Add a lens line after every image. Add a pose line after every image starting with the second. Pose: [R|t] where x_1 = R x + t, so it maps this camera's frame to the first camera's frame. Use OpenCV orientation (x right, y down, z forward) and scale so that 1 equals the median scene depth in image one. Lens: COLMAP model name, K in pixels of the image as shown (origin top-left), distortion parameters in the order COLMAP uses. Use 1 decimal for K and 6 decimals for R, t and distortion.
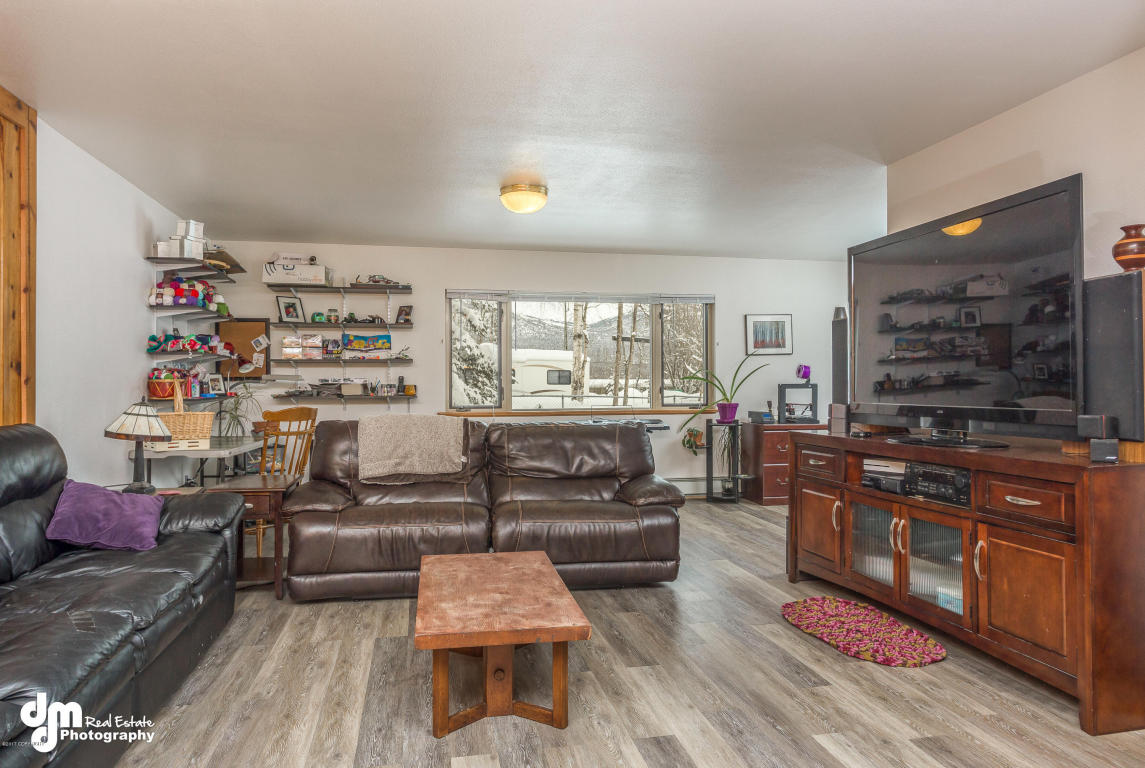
lens RADIAL K [[782.5, 0, 571.8], [0, 782.5, 383.3], [0, 0, 1]] dist [0.001632, 0.000472]
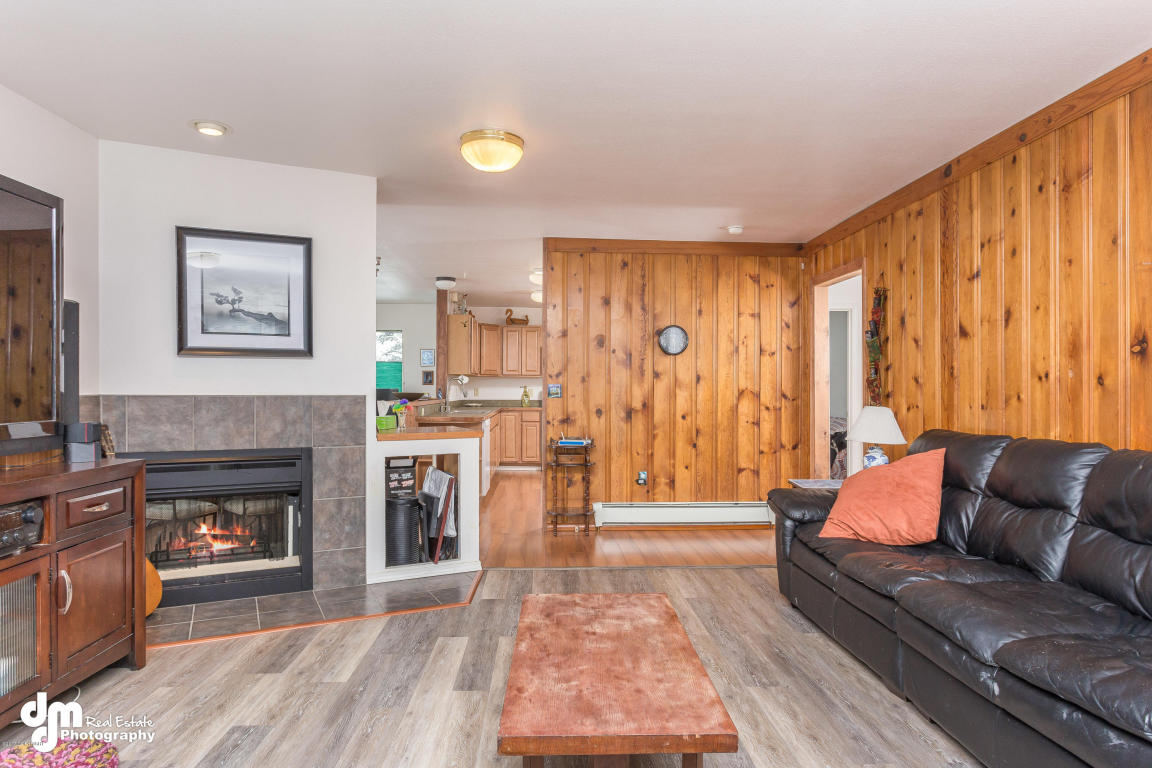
lens RADIAL K [[709.1, 0, 575.7], [0, 709.1, 391.2], [0, 0, 1]] dist [0.000756, 0.002073]
pose [[-0.989089, 0.000630, 0.147319, -0.198268], [0.000364, 0.999998, -0.001834, -0.003667], [-0.147320, -0.001761, -0.989087, 1.896243]]
